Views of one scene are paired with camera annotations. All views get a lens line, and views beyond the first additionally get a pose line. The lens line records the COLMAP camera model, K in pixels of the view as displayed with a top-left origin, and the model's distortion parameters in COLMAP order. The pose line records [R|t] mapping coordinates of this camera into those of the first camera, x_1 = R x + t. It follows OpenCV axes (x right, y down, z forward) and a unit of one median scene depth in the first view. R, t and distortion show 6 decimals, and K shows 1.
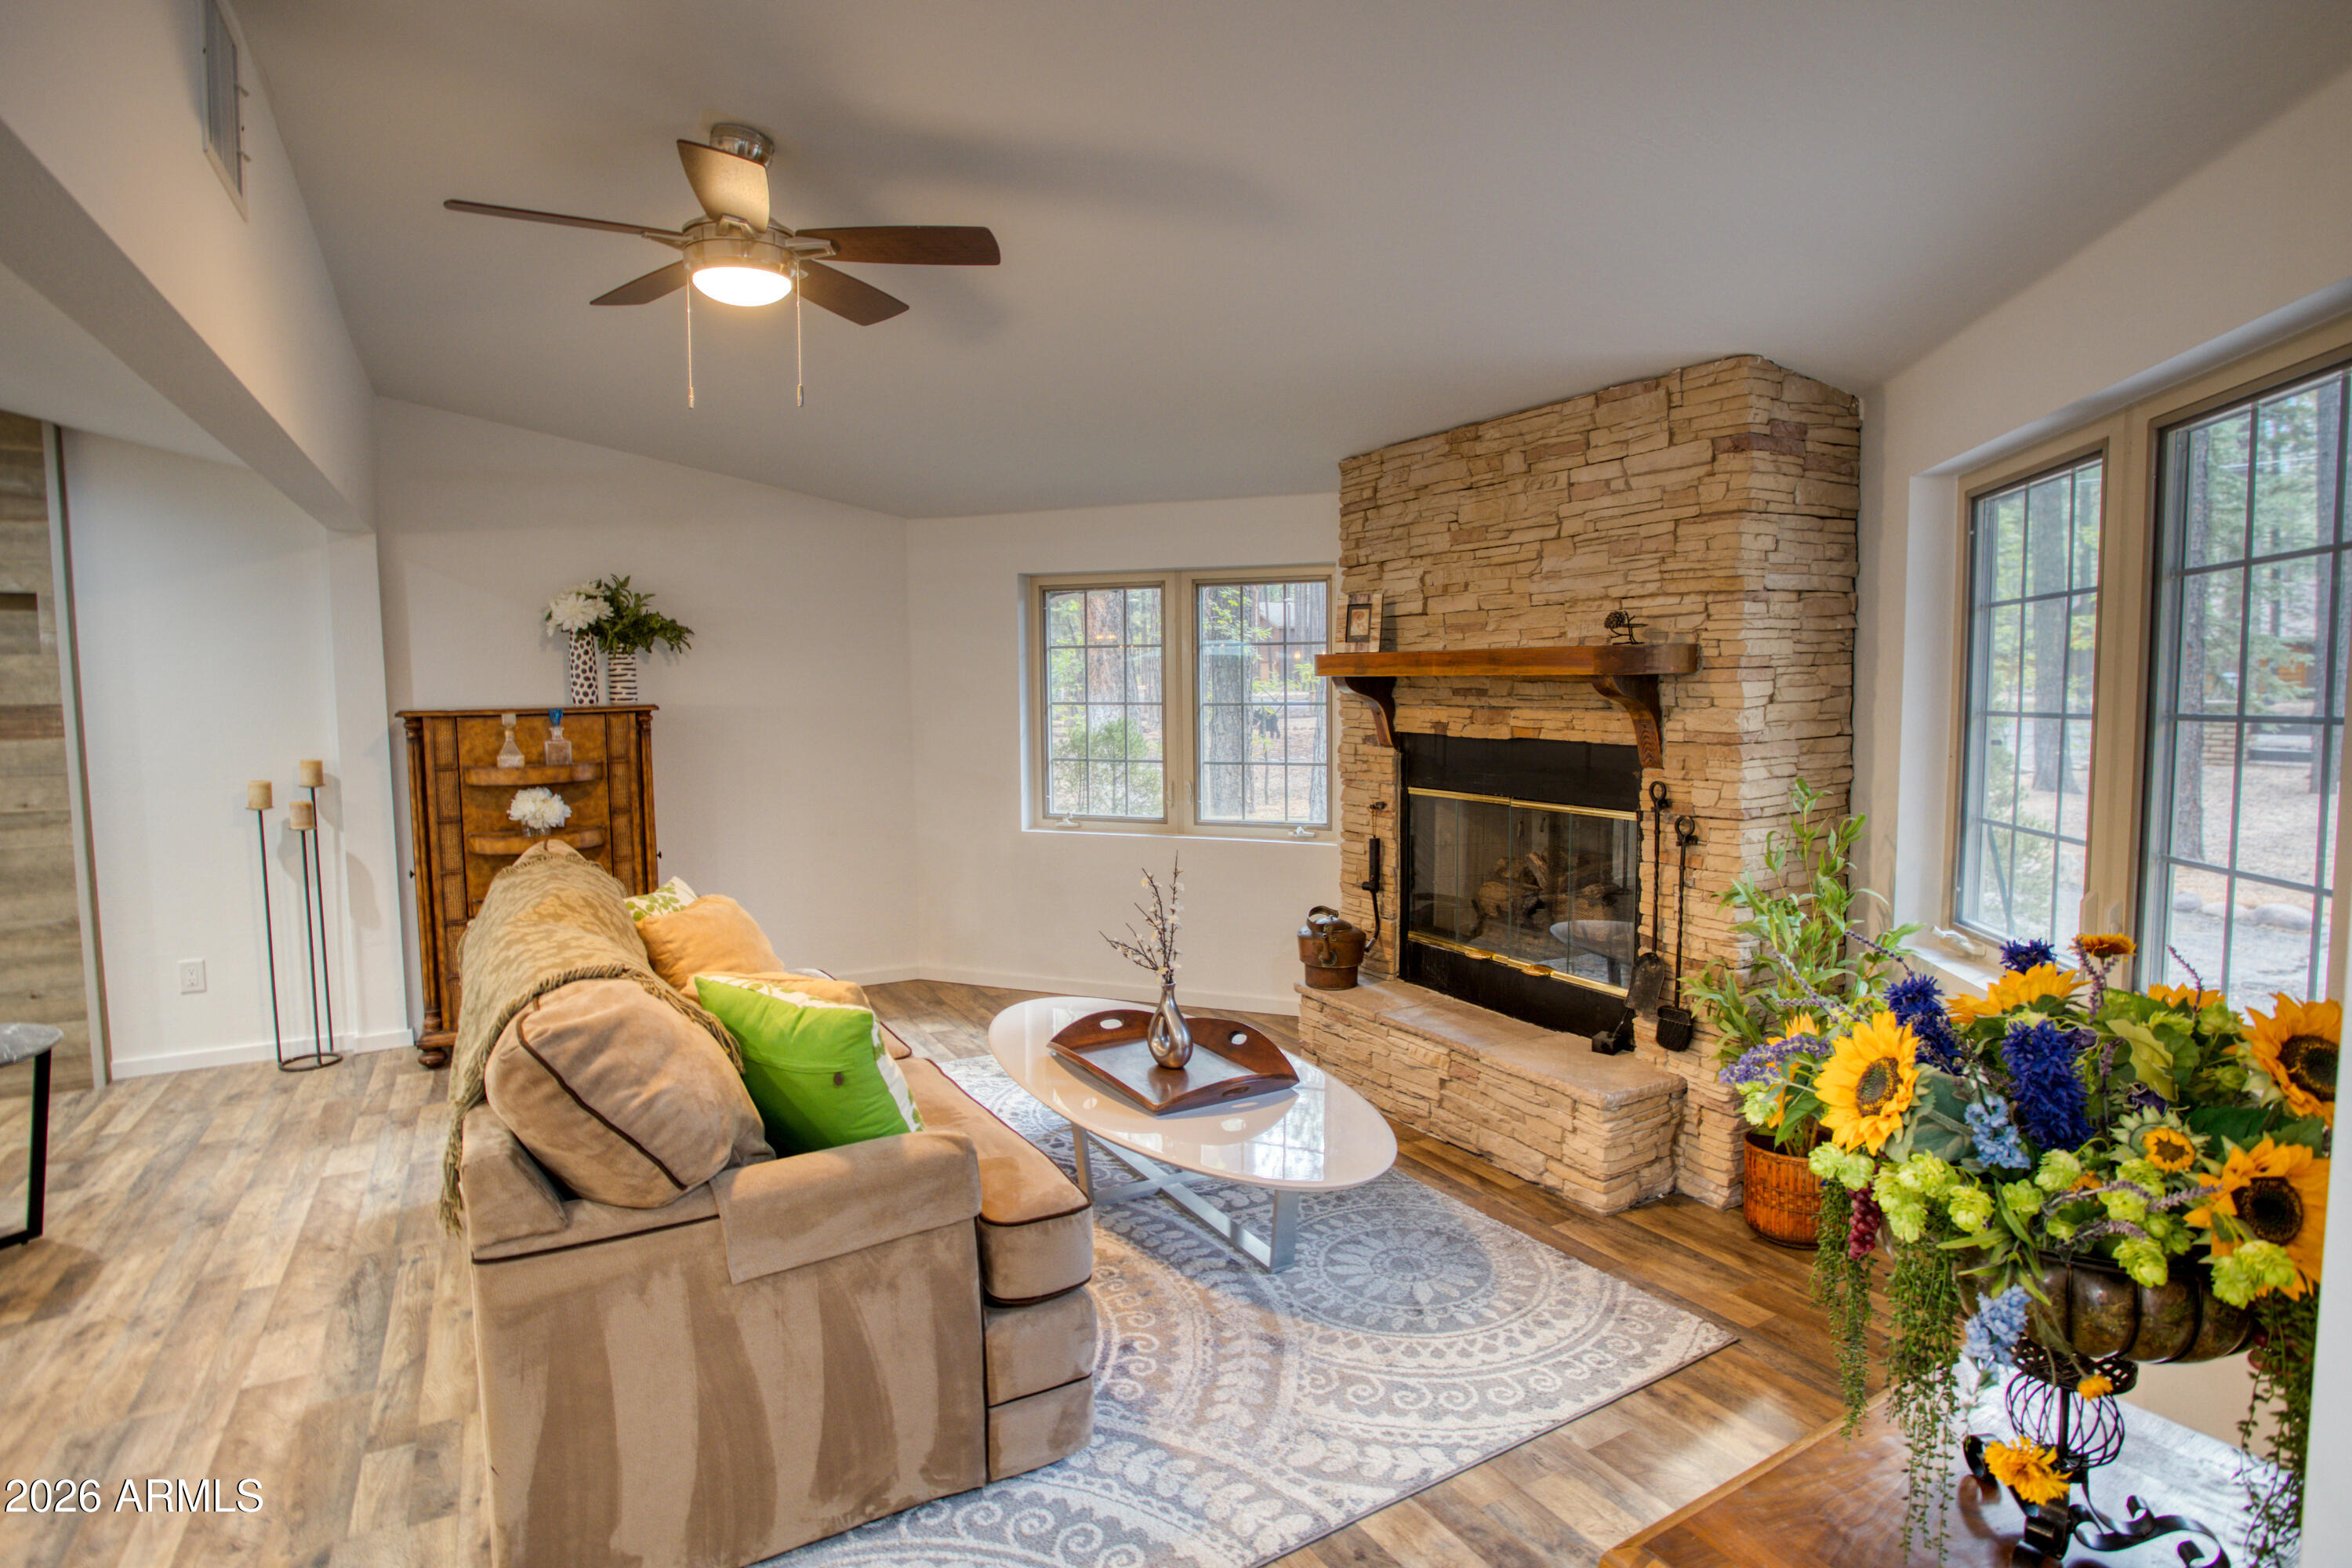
lens RADIAL K [[1260.4, 0, 1179.9], [0, 1260.4, 778.8], [0, 0, 1]] dist [-0.006775, 0.008531]
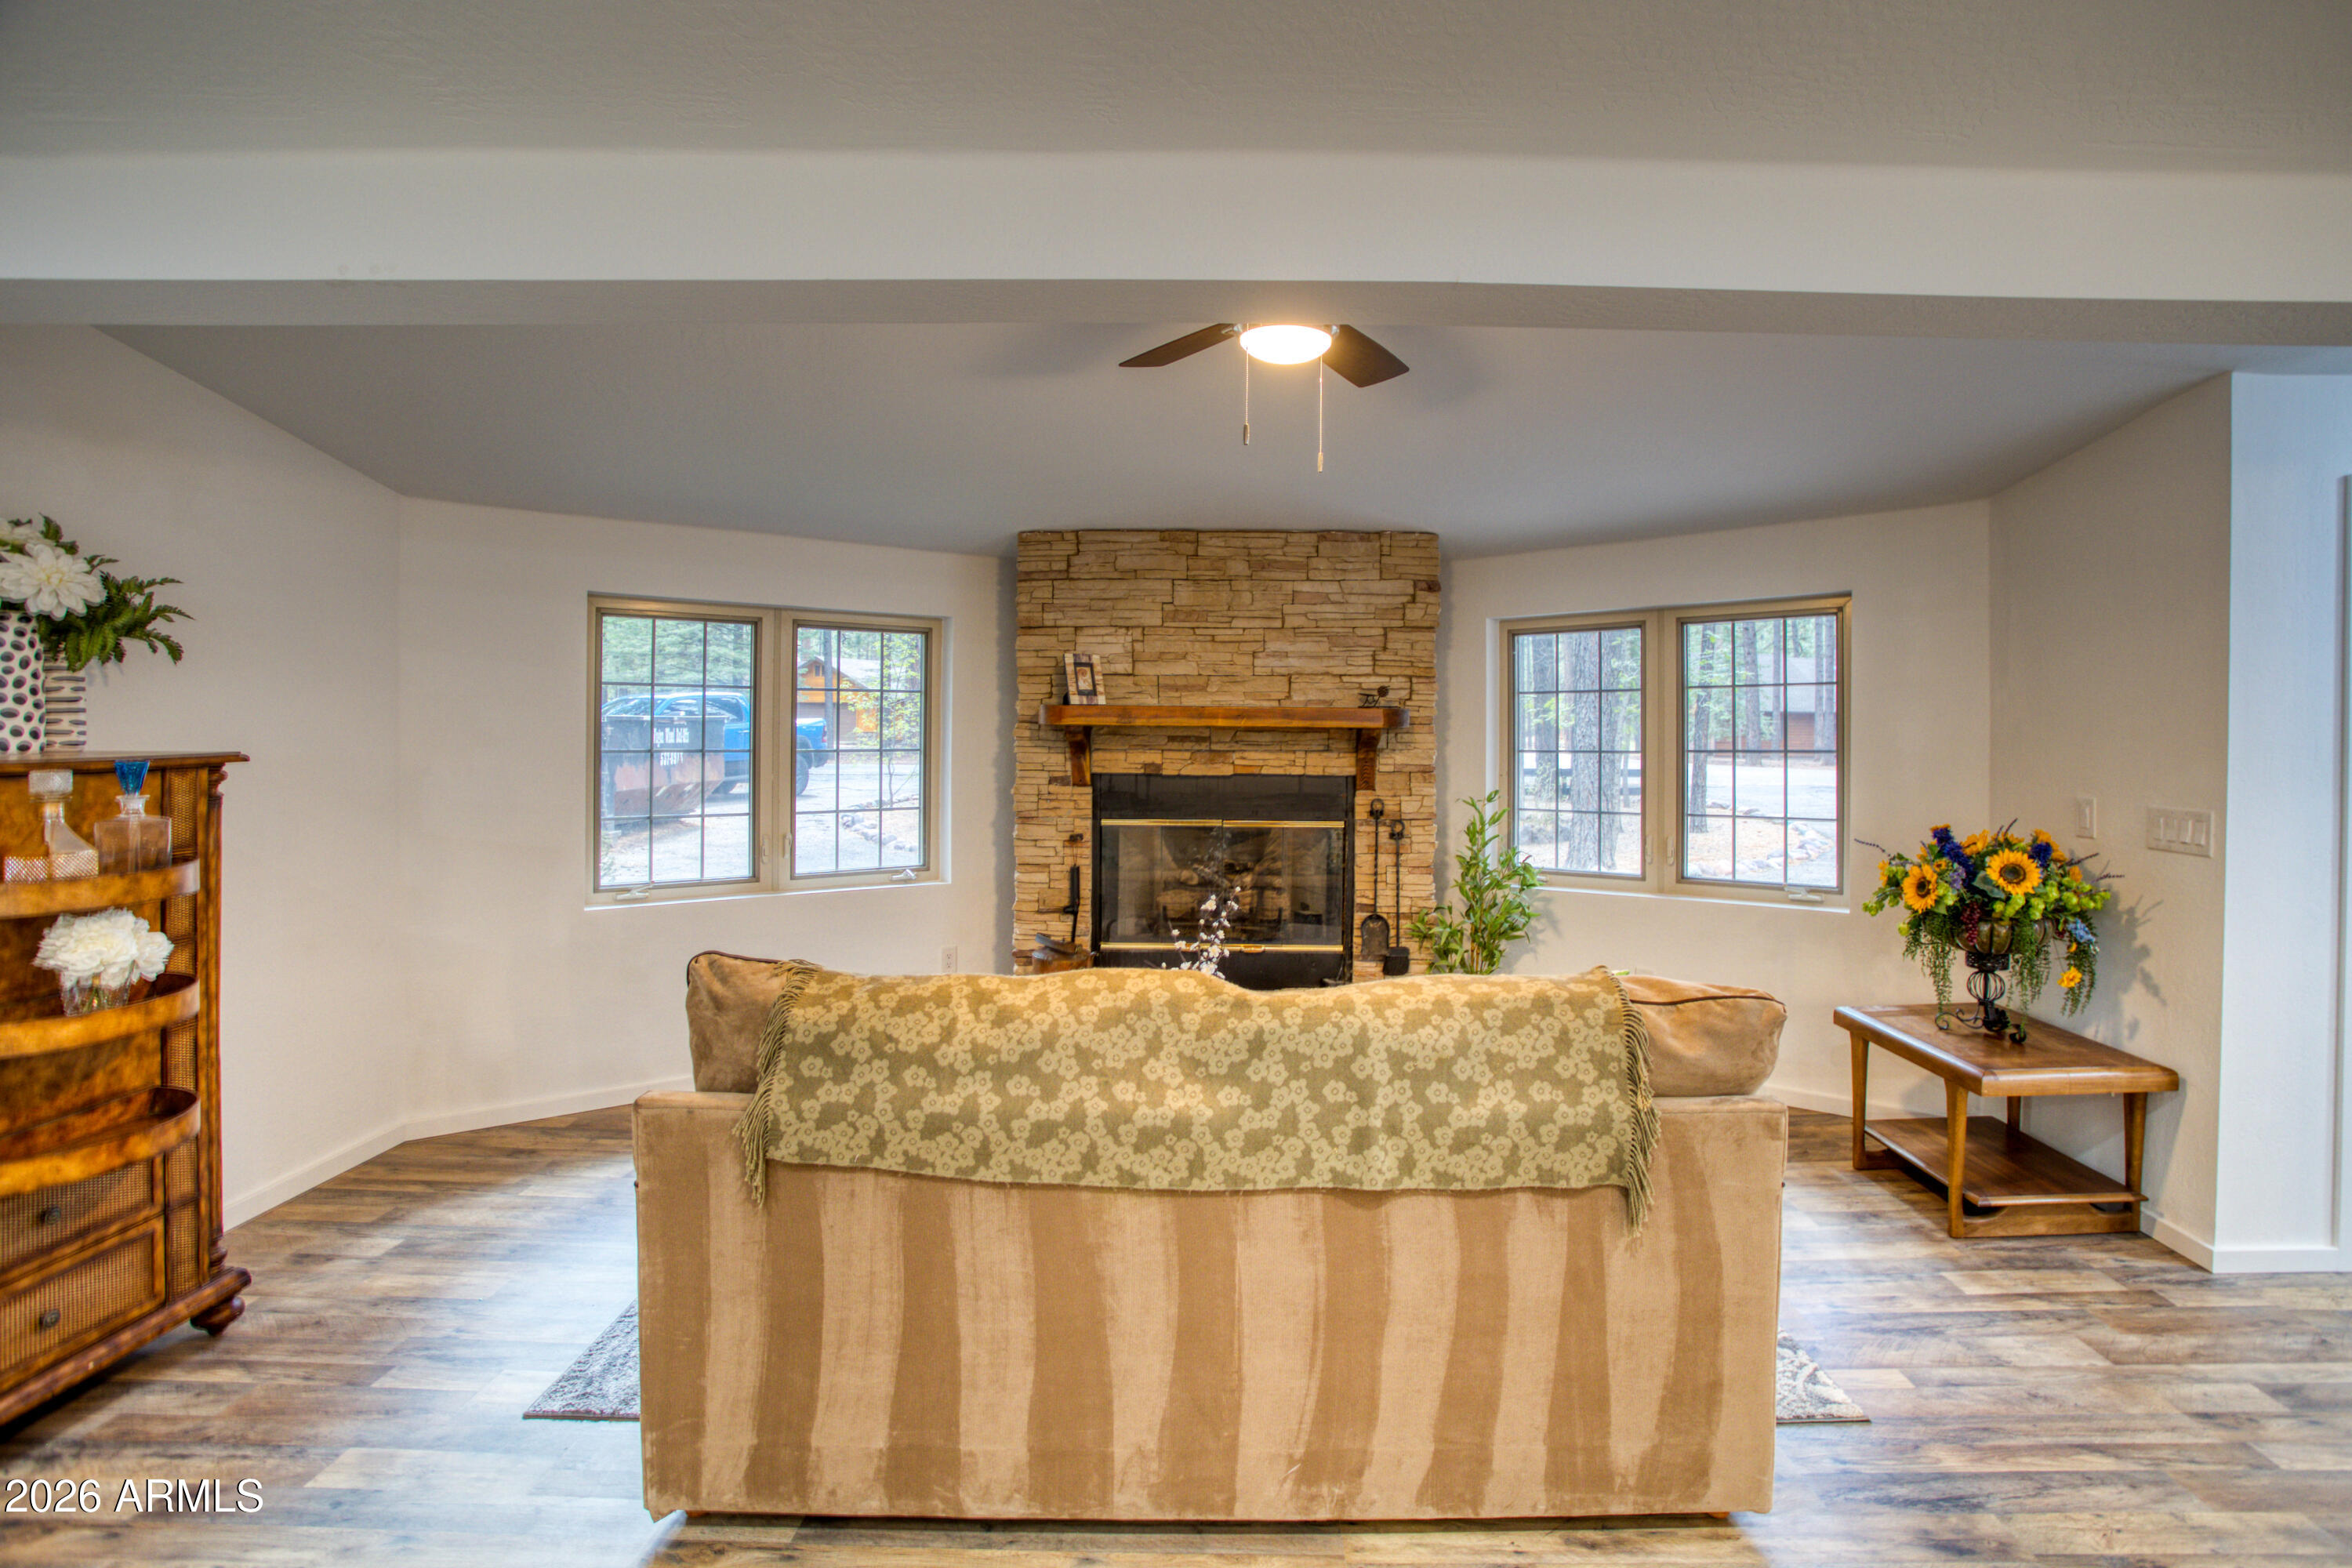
lens RADIAL K [[1159.5, 0, 1192.5], [0, 1159.5, 758.7], [0, 0, 1]] dist [-0.051904, 0.014223]
pose [[0.499080, -0.008037, 0.866519, -0.763906], [0.057581, 0.998055, -0.023908, -0.020746], [-0.864641, 0.061827, 0.498571, 0.410006]]
